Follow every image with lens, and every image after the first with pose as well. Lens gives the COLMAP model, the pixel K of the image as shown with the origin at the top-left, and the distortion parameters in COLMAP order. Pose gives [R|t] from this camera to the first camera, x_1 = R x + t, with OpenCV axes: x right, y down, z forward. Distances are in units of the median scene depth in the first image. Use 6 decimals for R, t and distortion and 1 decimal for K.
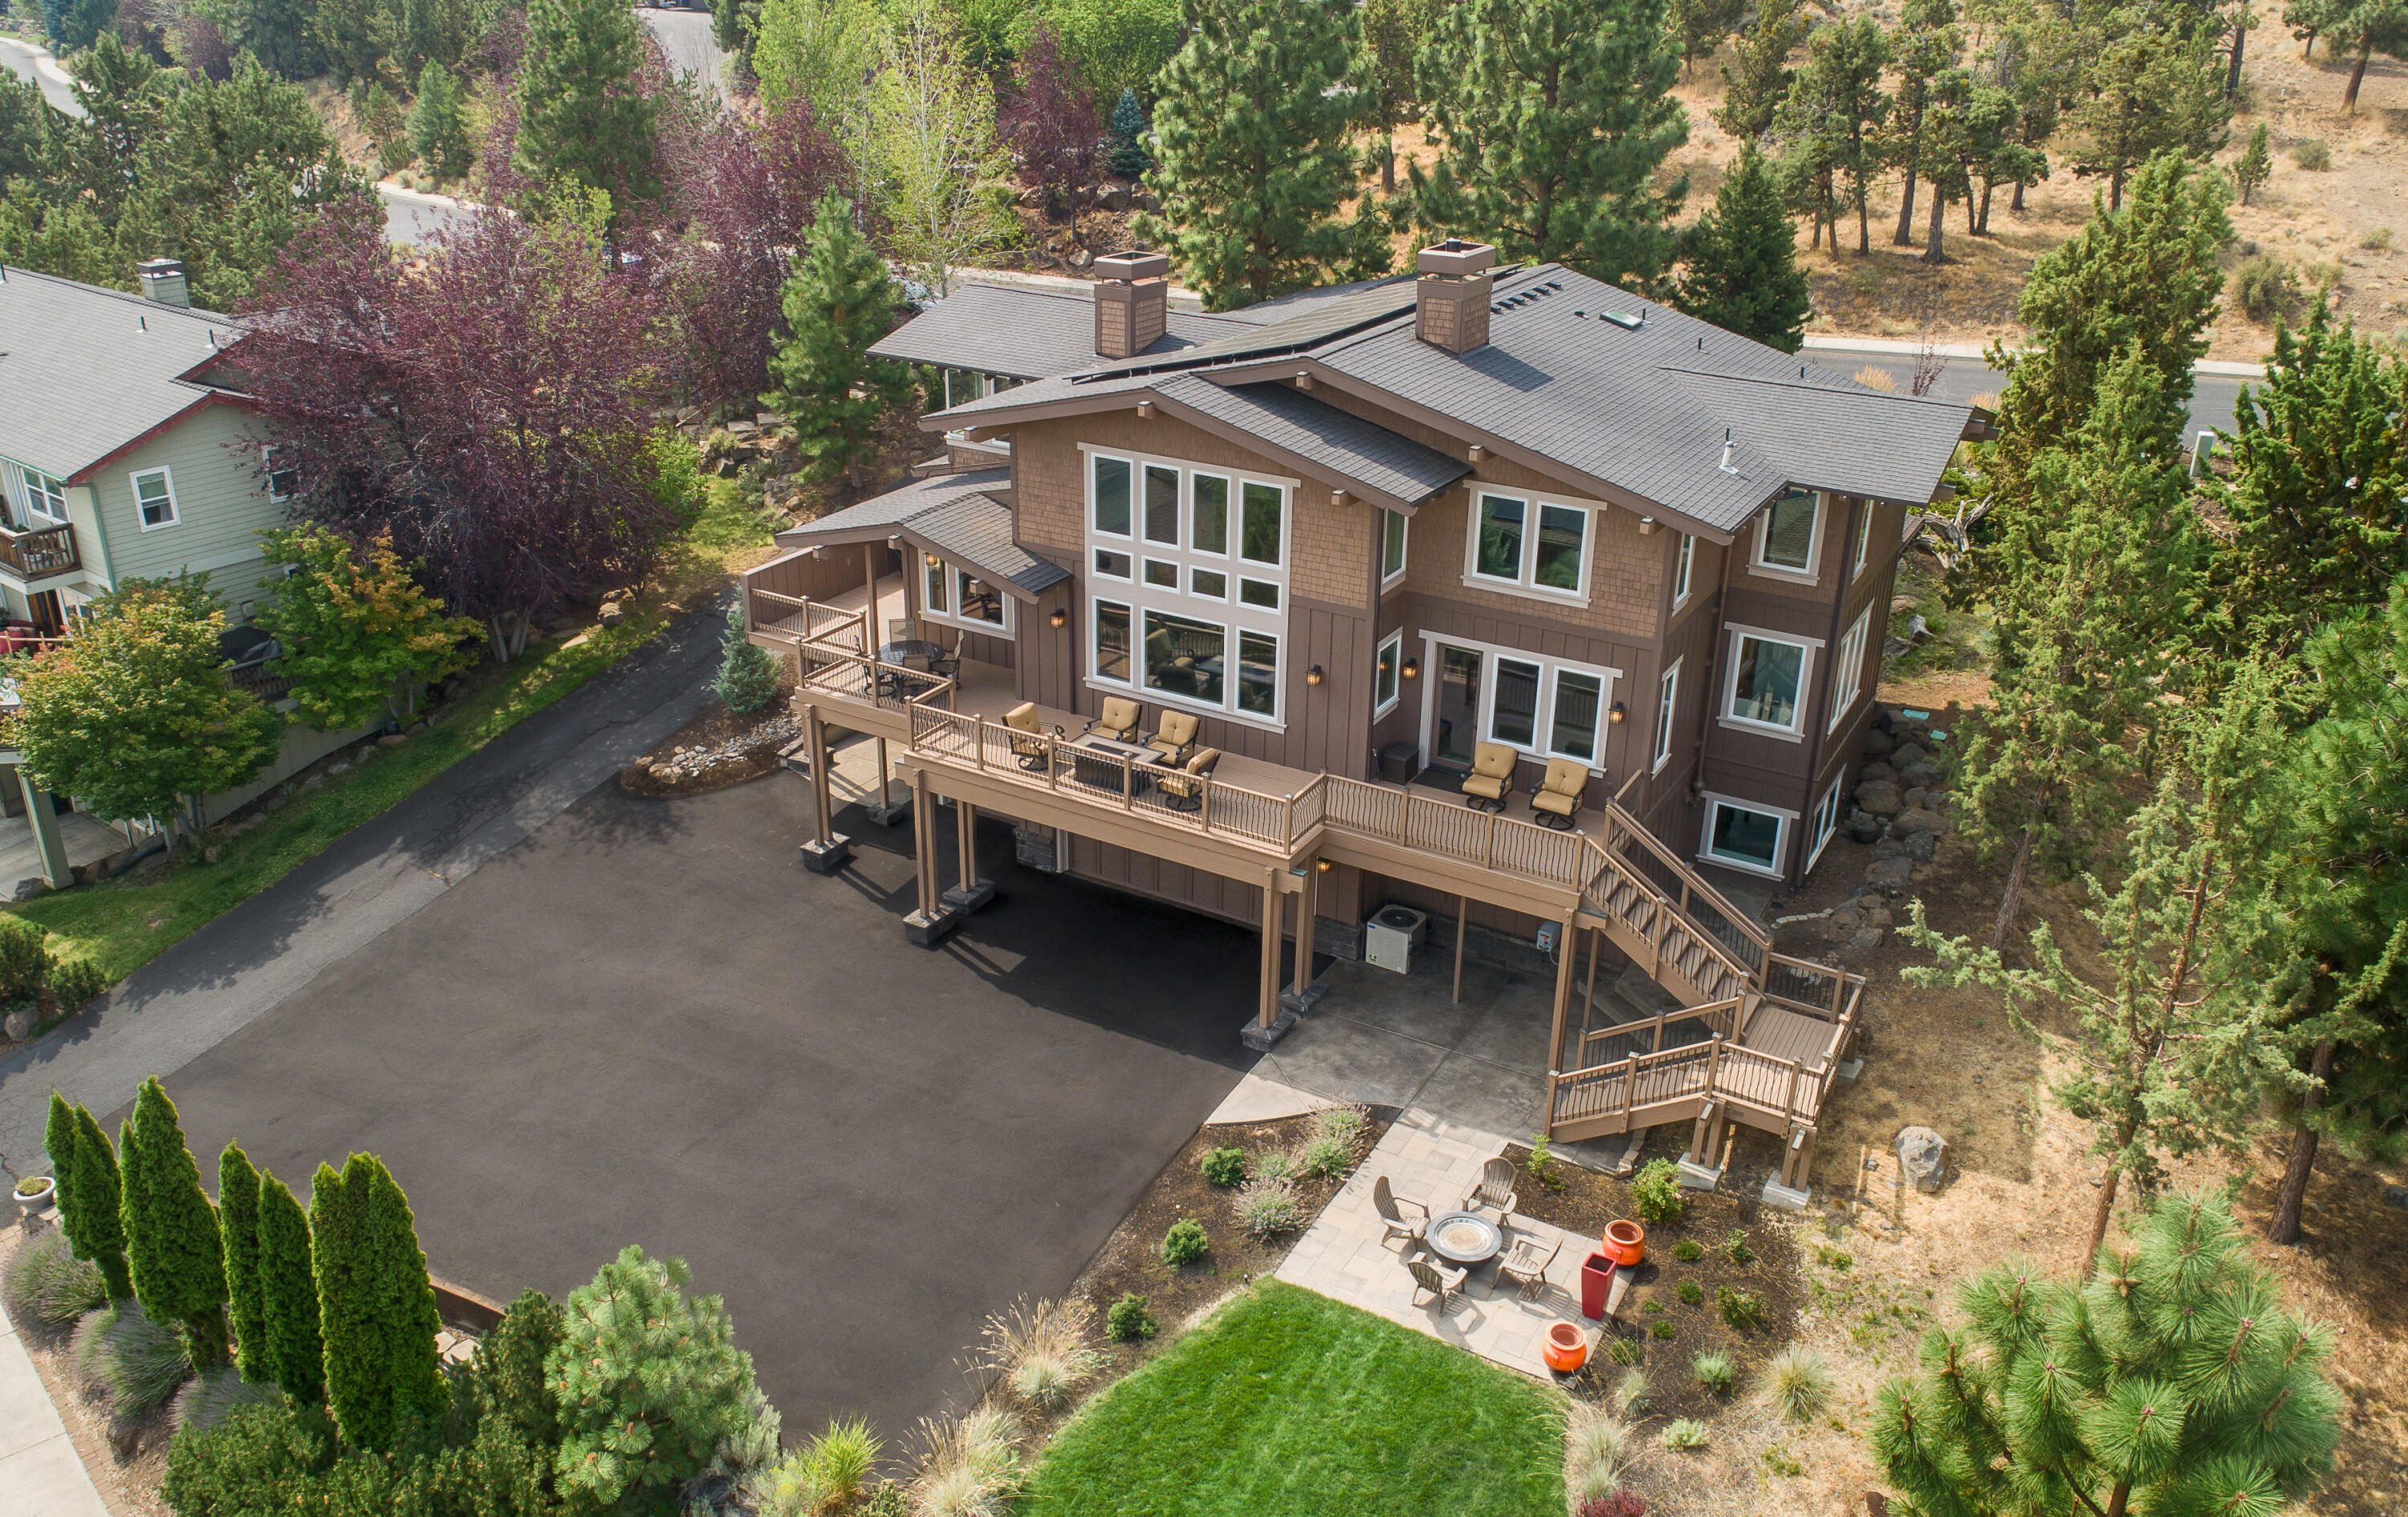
lens RADIAL K [[1829.7, 0, 1203.6], [0, 1829.7, 742.2], [0, 0, 1]] dist [0.008355, 0.001147]
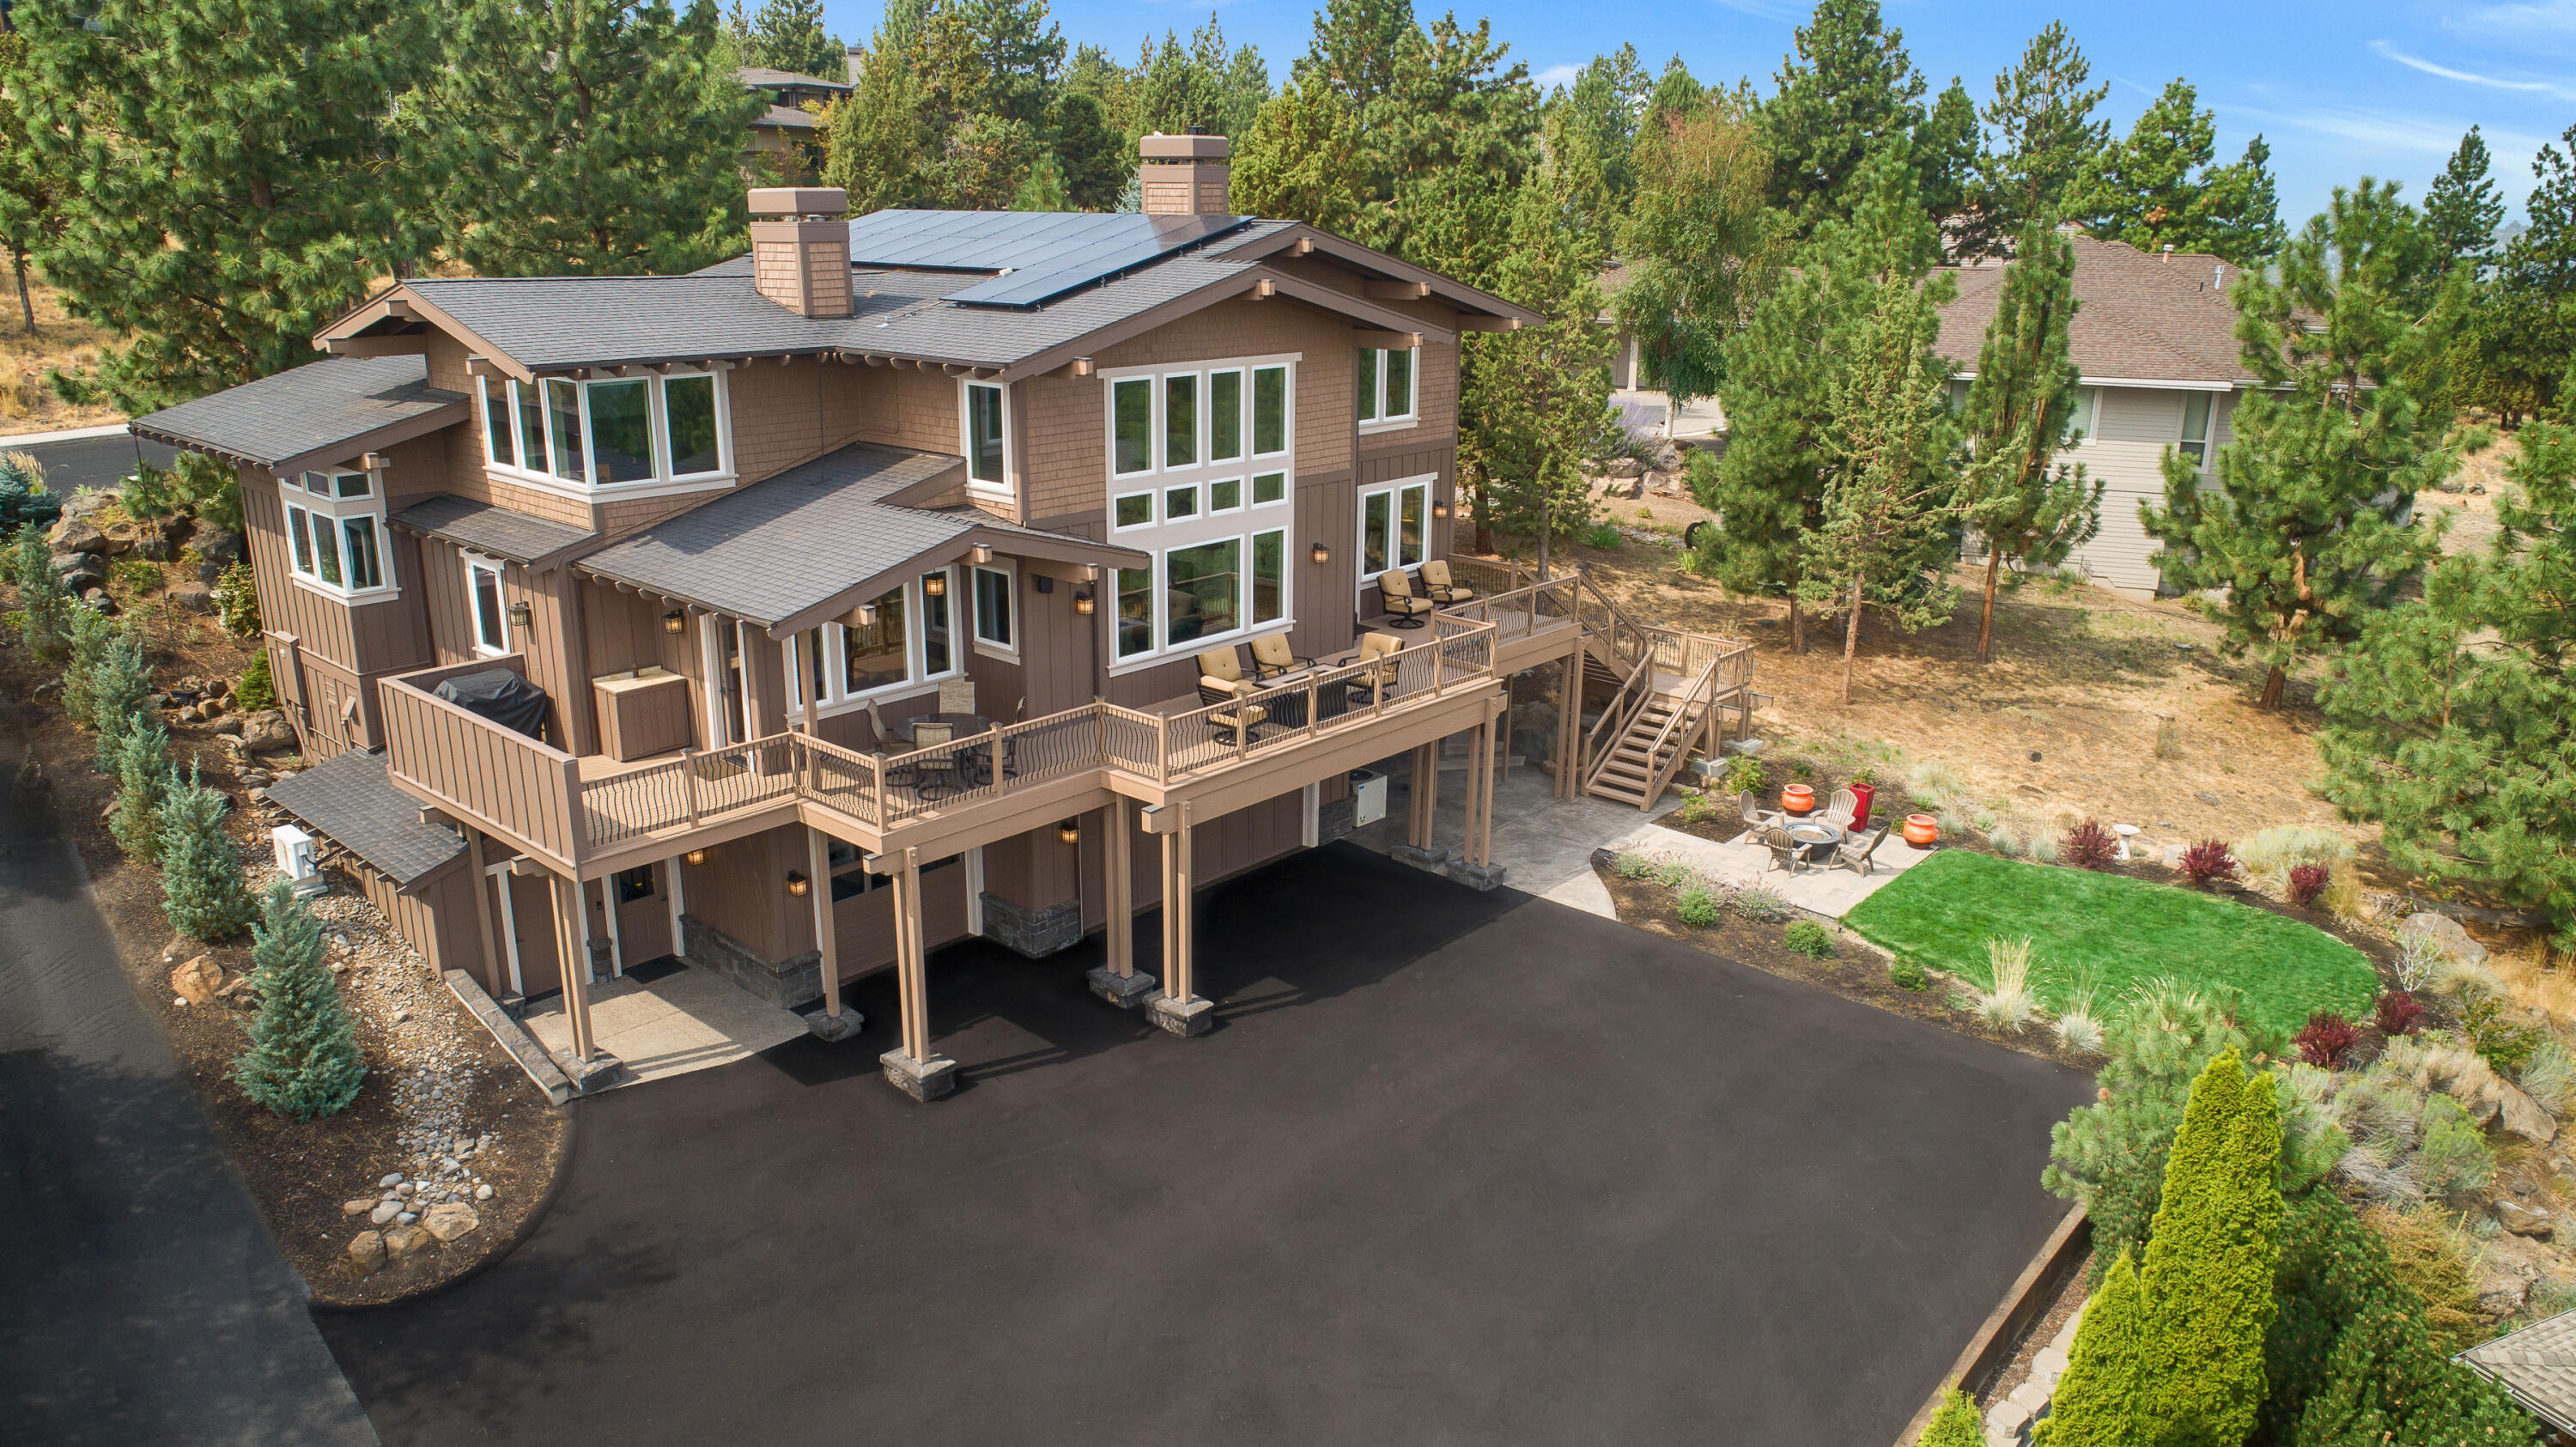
lens RADIAL K [[1773.6, 0, 1278.9], [0, 1773.6, 732.0], [0, 0, 1]] dist [-0.005863, 0.000728]
pose [[0.201461, -0.295553, 0.933843, -0.846919], [0.388730, 0.899219, 0.200733, -0.147135], [-0.899057, 0.322573, 0.296048, 0.752602]]
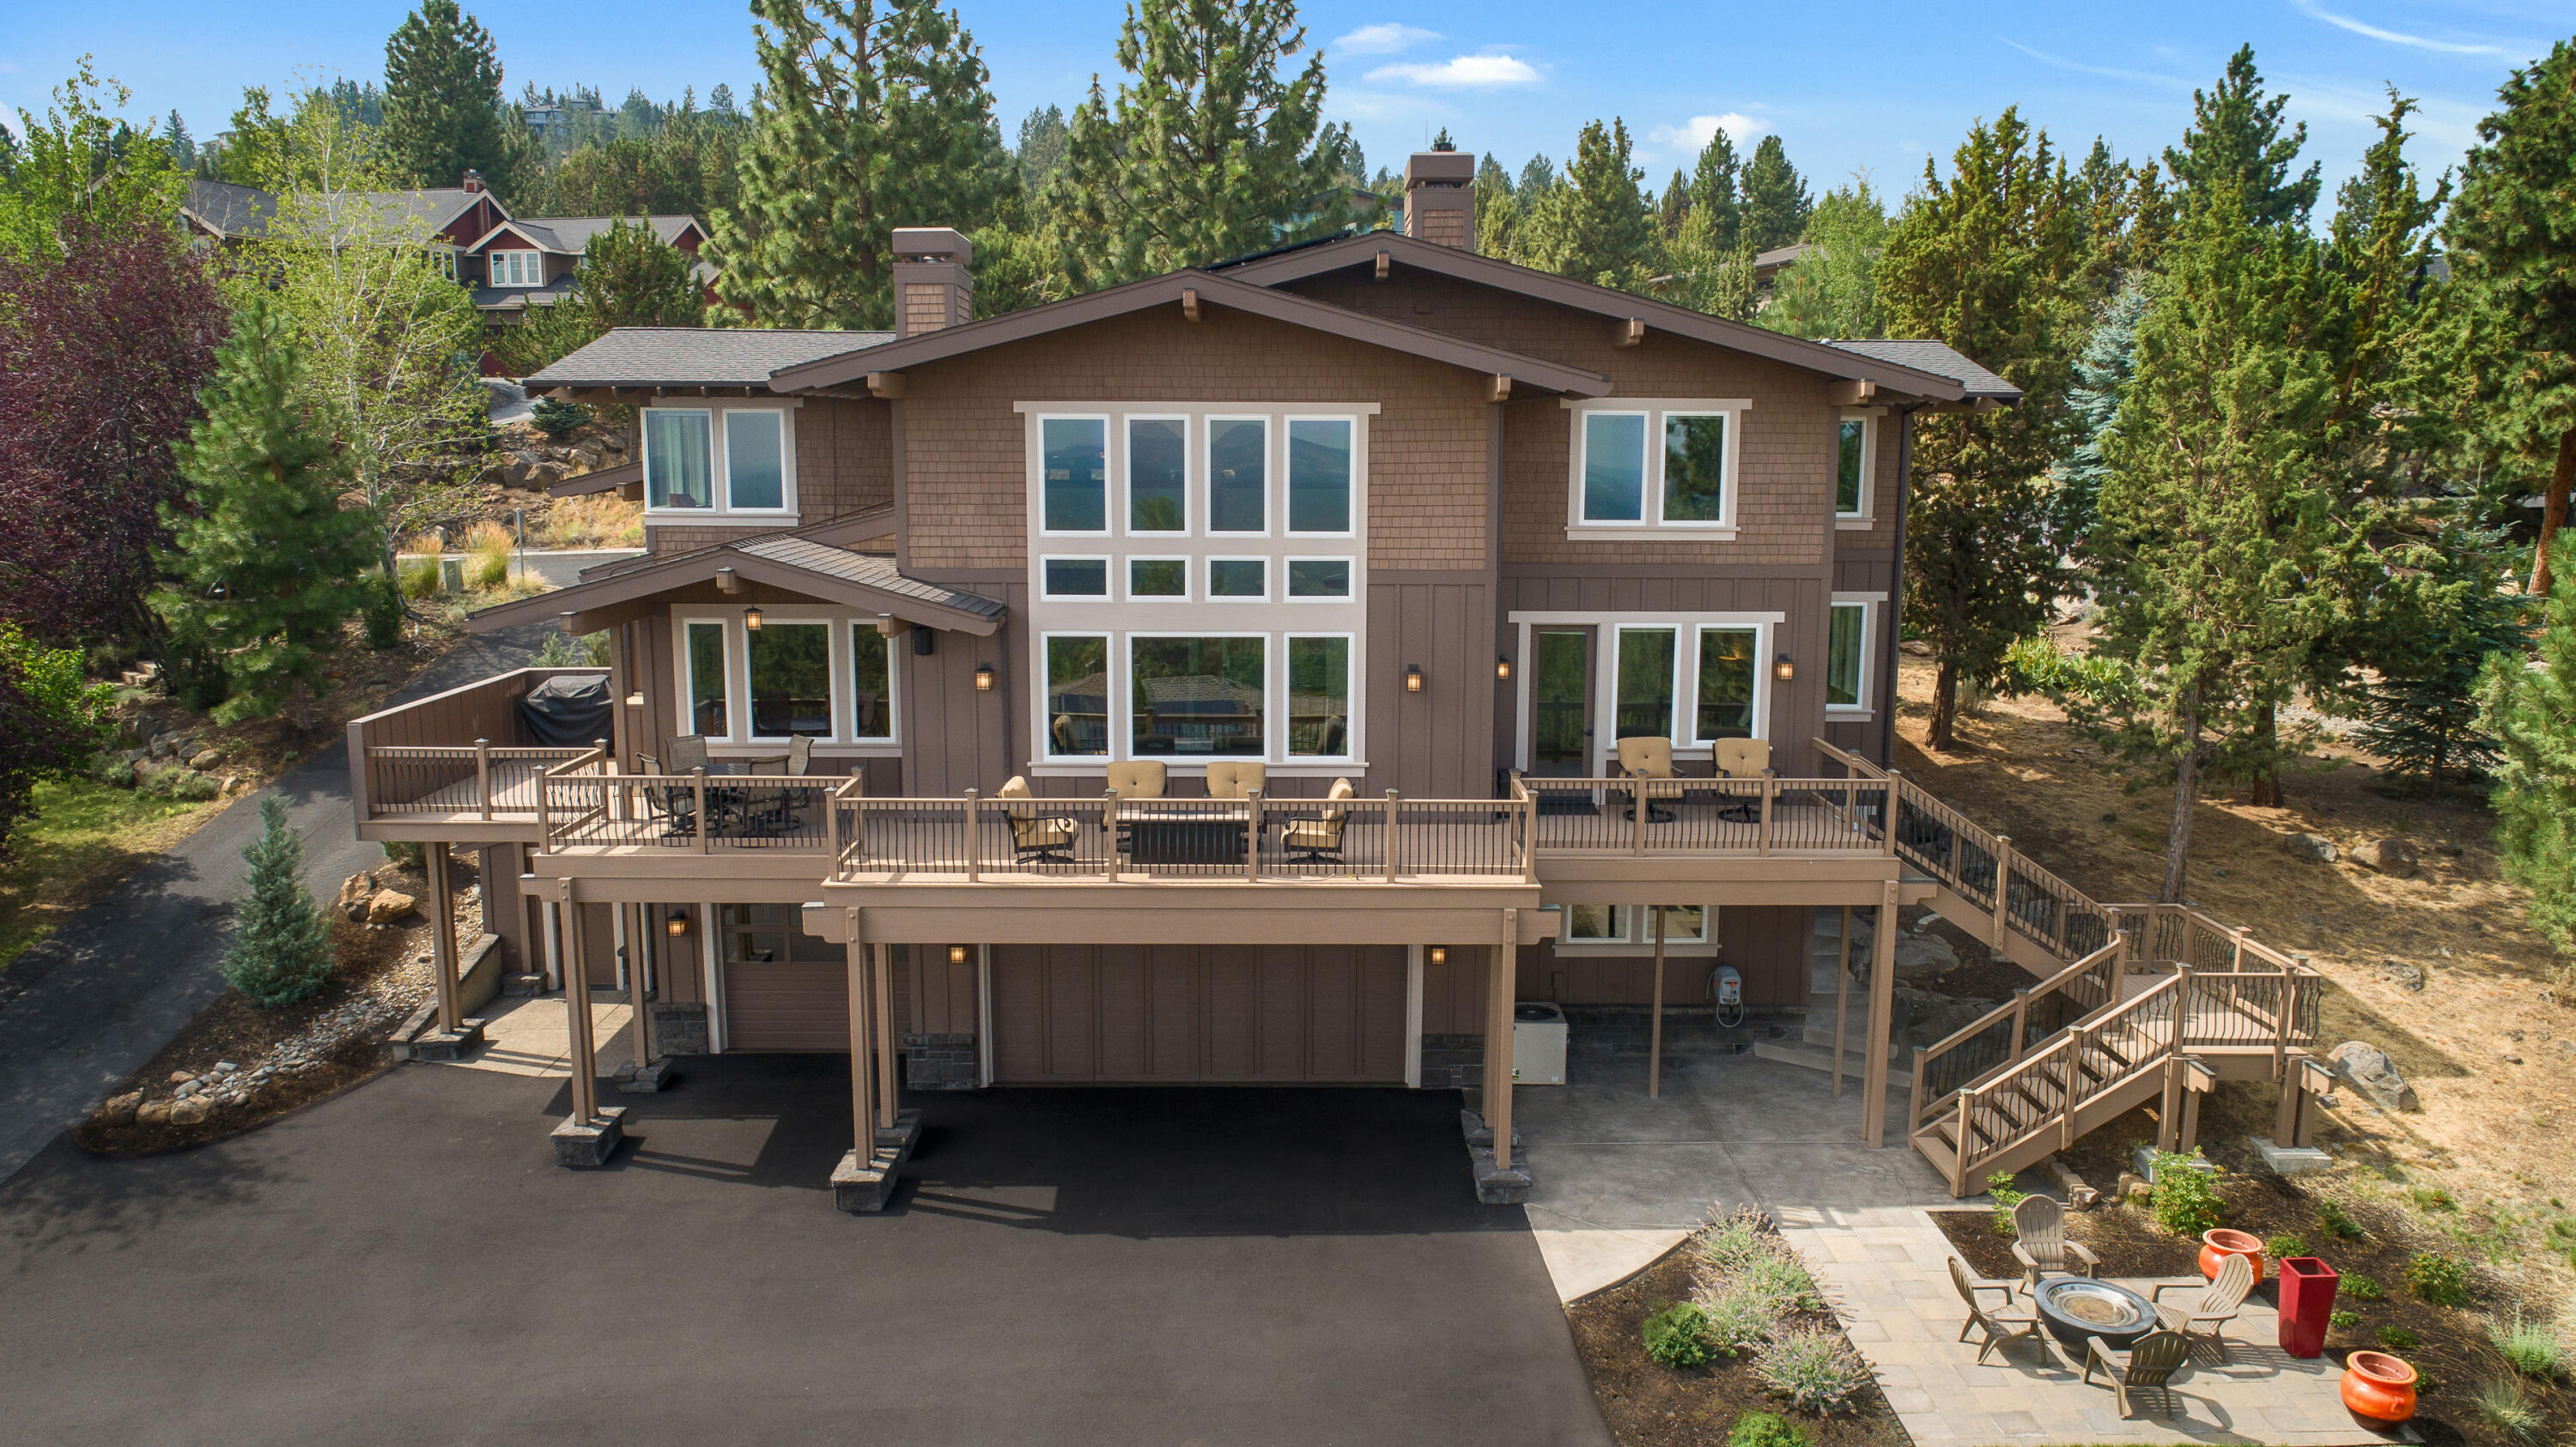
lens RADIAL K [[1773.6, 0, 1281.2], [0, 1773.6, 728.9], [0, 0, 1]] dist [-0.005863, 0.000728]
pose [[0.861424, -0.093686, 0.499170, -0.329965], [0.212540, 0.959137, -0.186769, 0.100726], [-0.461275, 0.266981, 0.846136, 0.426872]]
